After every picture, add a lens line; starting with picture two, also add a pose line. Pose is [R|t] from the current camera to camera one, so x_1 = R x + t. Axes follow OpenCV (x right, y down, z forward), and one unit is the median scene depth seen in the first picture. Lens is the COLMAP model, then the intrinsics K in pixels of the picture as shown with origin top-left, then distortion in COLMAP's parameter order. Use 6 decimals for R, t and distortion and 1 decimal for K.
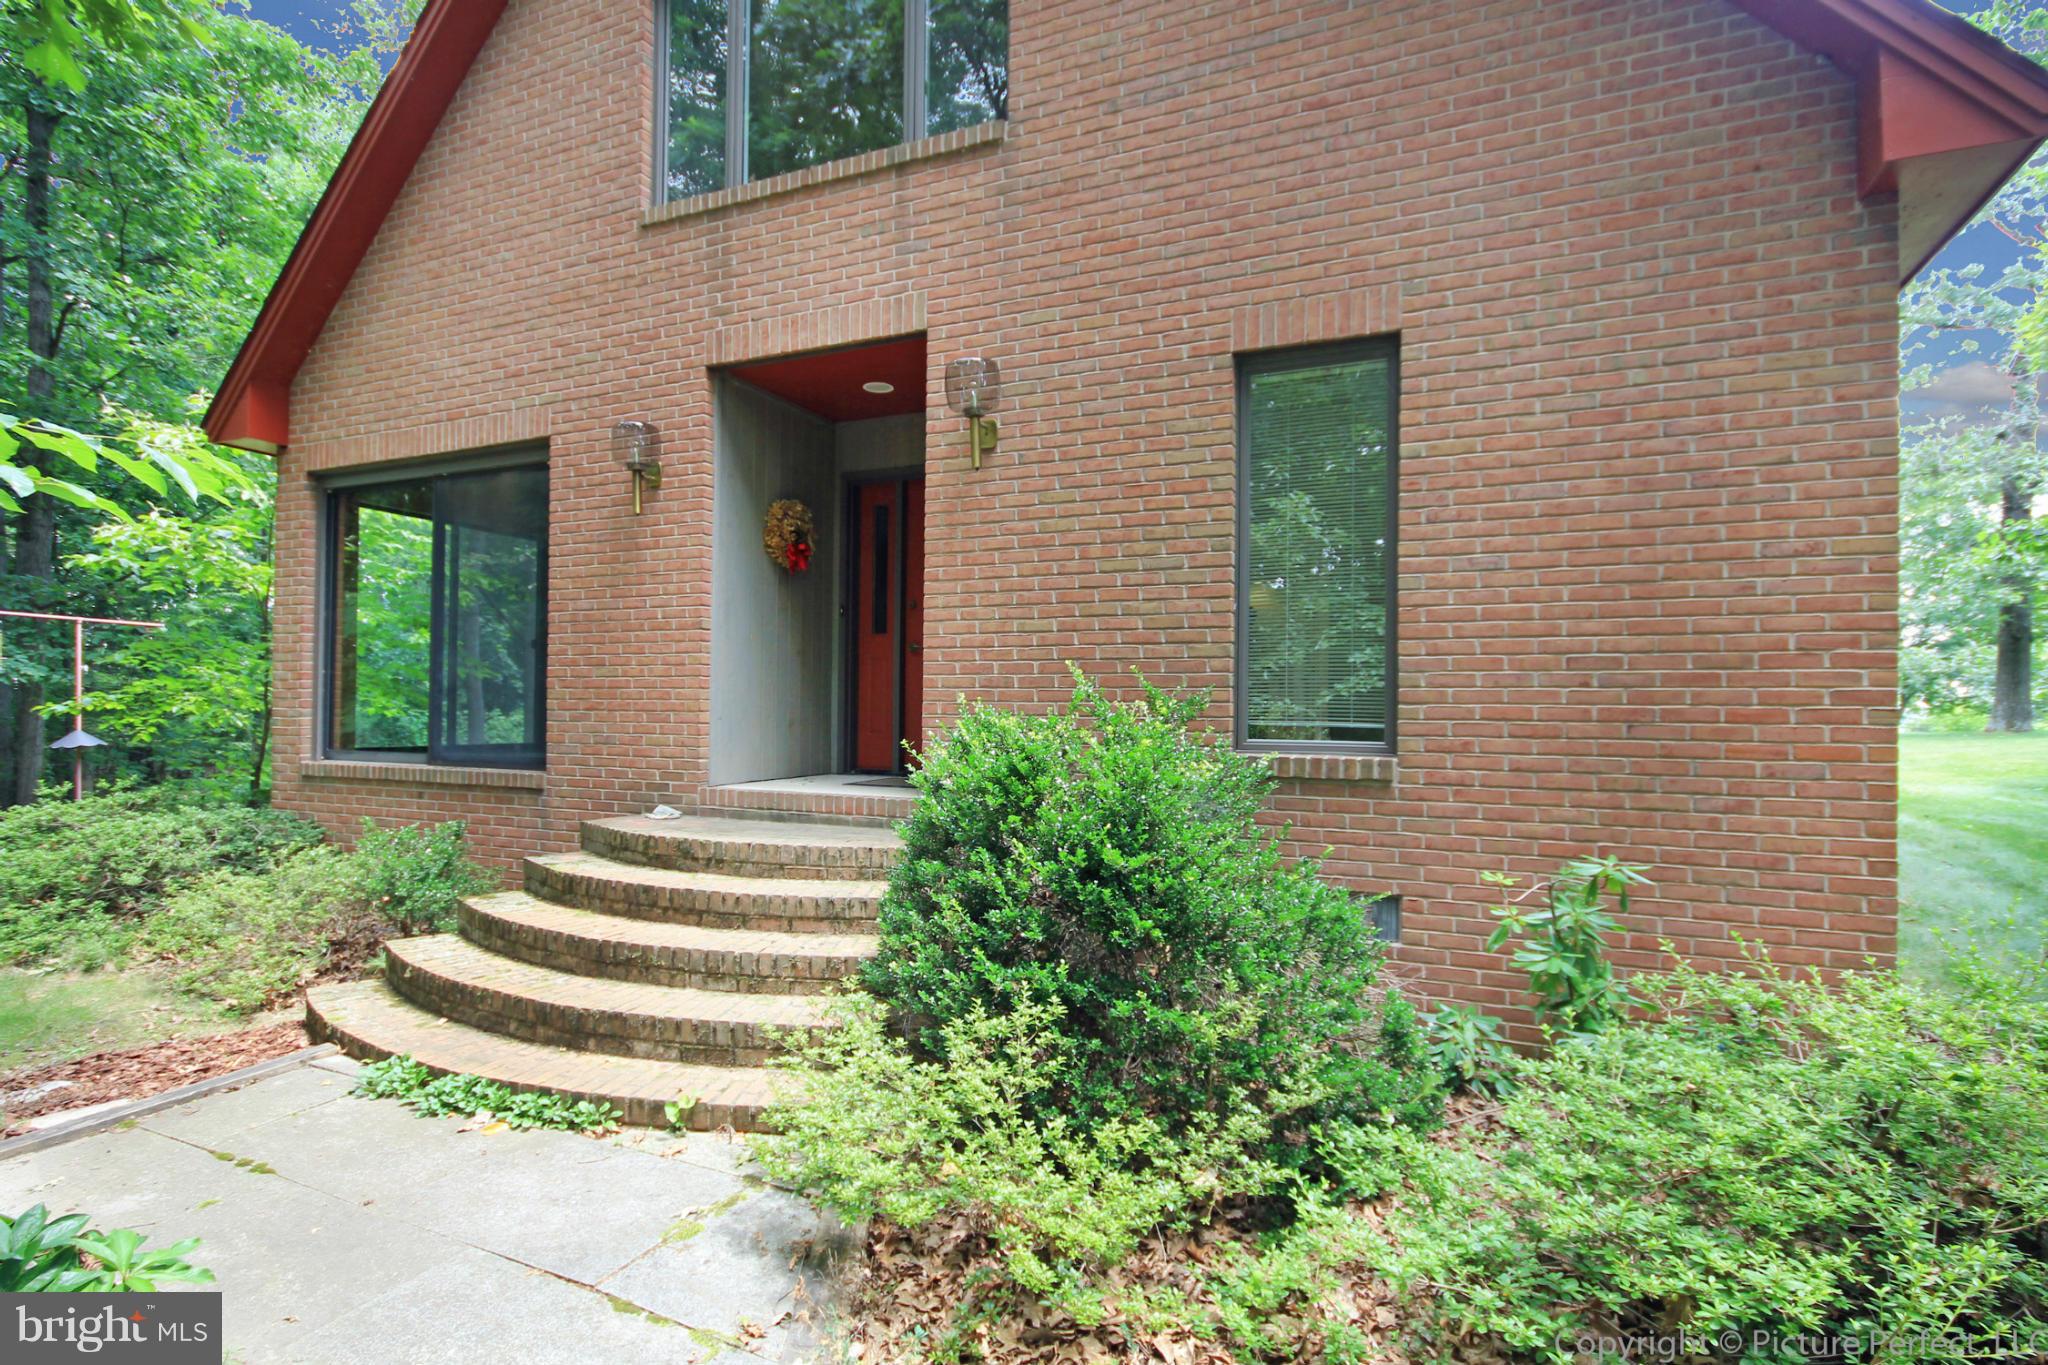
lens RADIAL K [[993.4, 0, 1022.4], [0, 993.4, 678.4], [0, 0, 1]] dist [-0.002108, -0.004117]
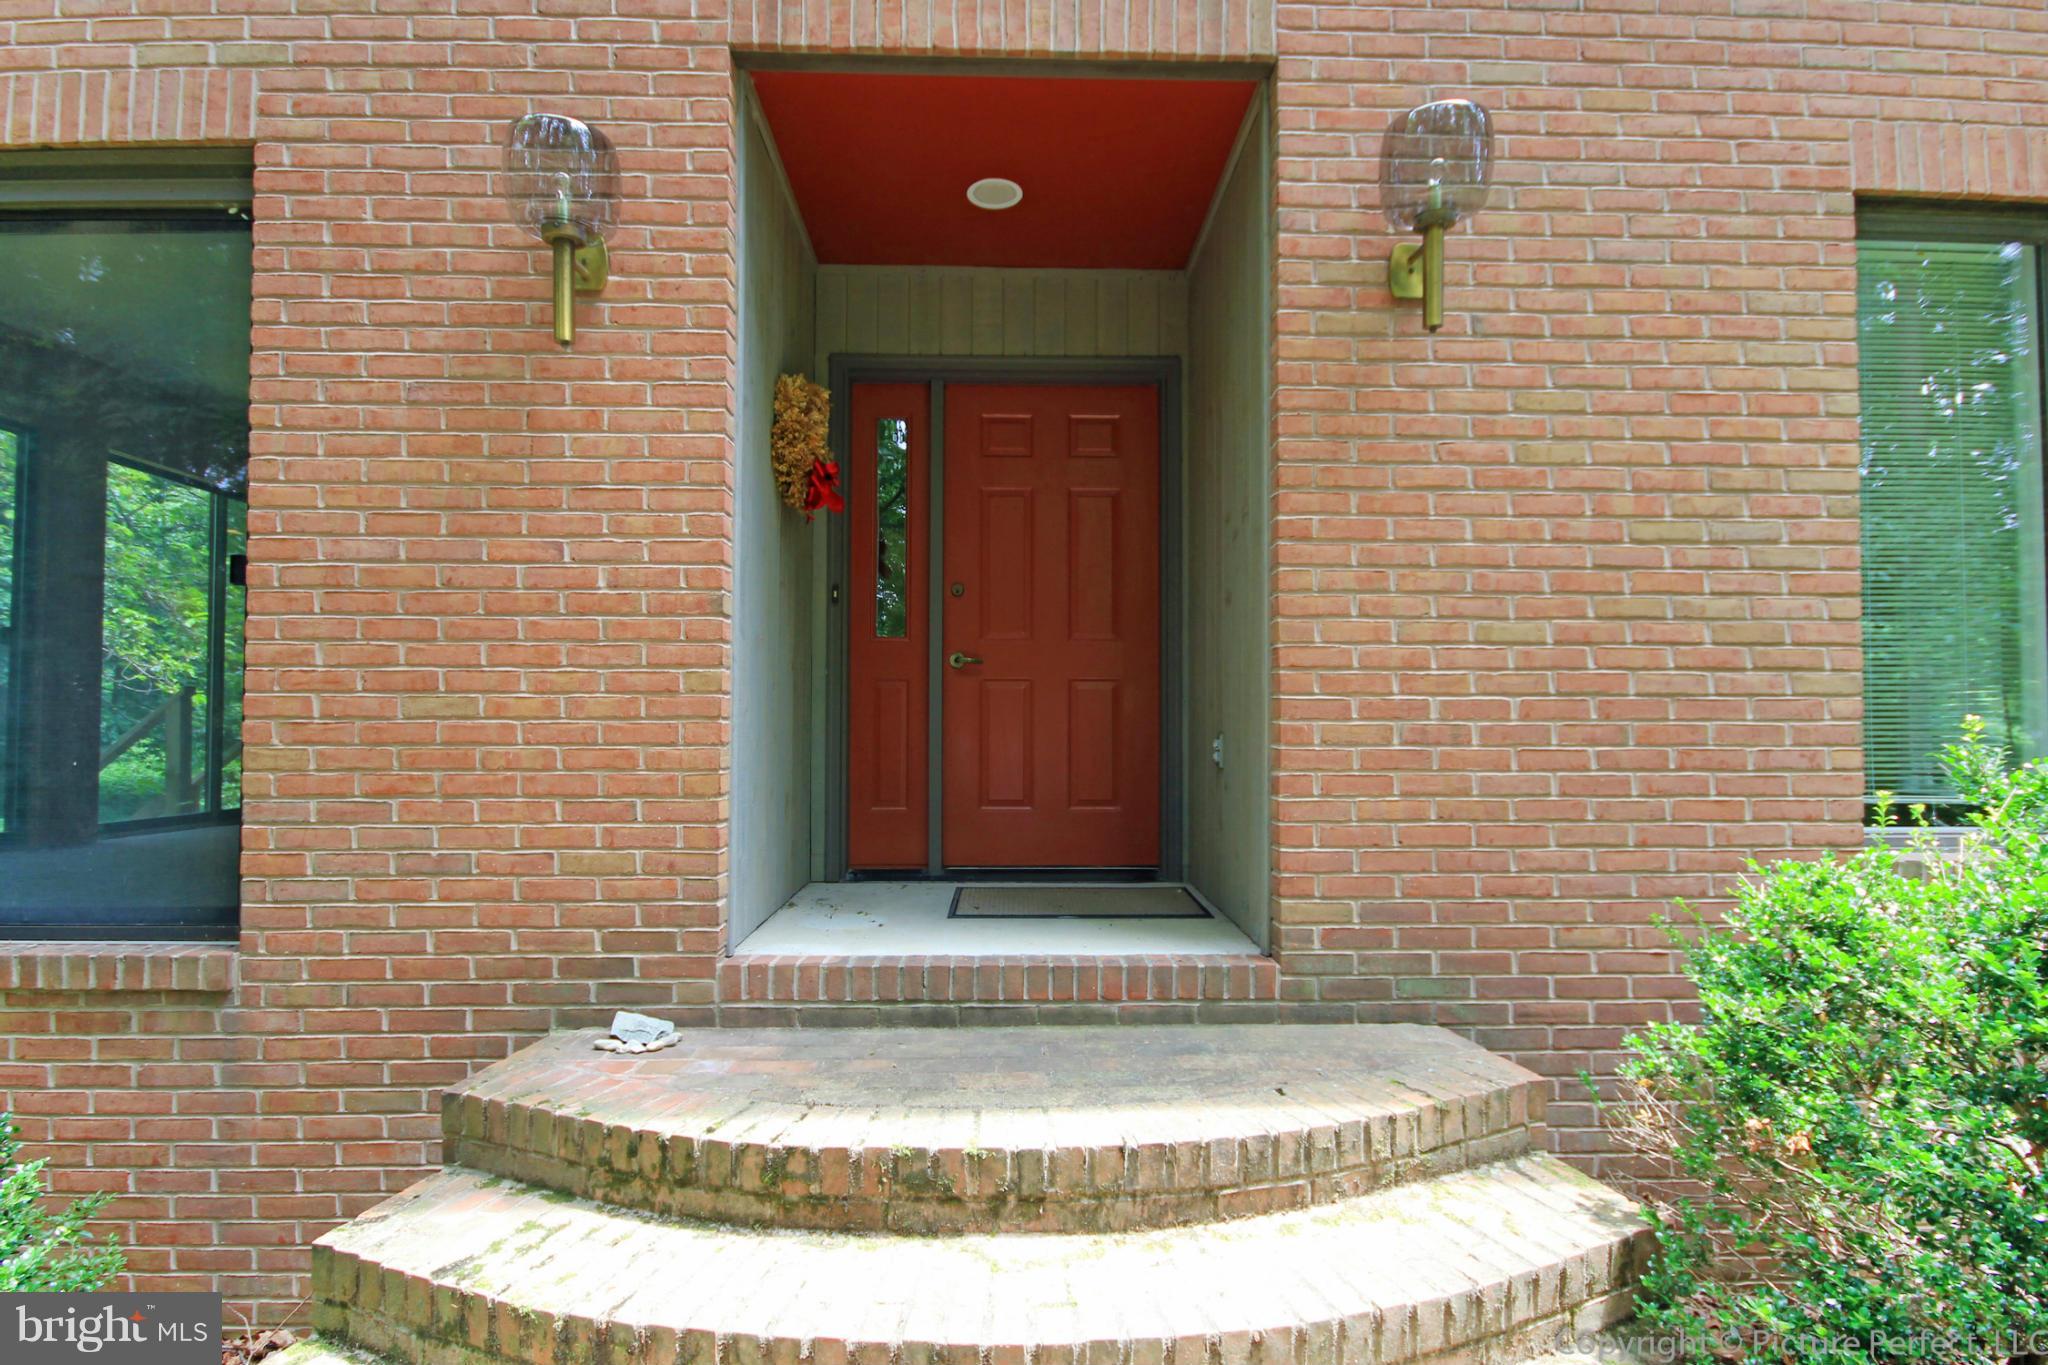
lens RADIAL K [[993.4, 0, 1026.0], [0, 993.4, 693.1], [0, 0, 1]] dist [-0.002108, -0.004117]
pose [[0.903052, 0.006529, 0.429481, -0.466334], [-0.007061, 0.999975, -0.000354, -0.017568], [-0.429472, -0.002713, 0.903076, 0.626486]]
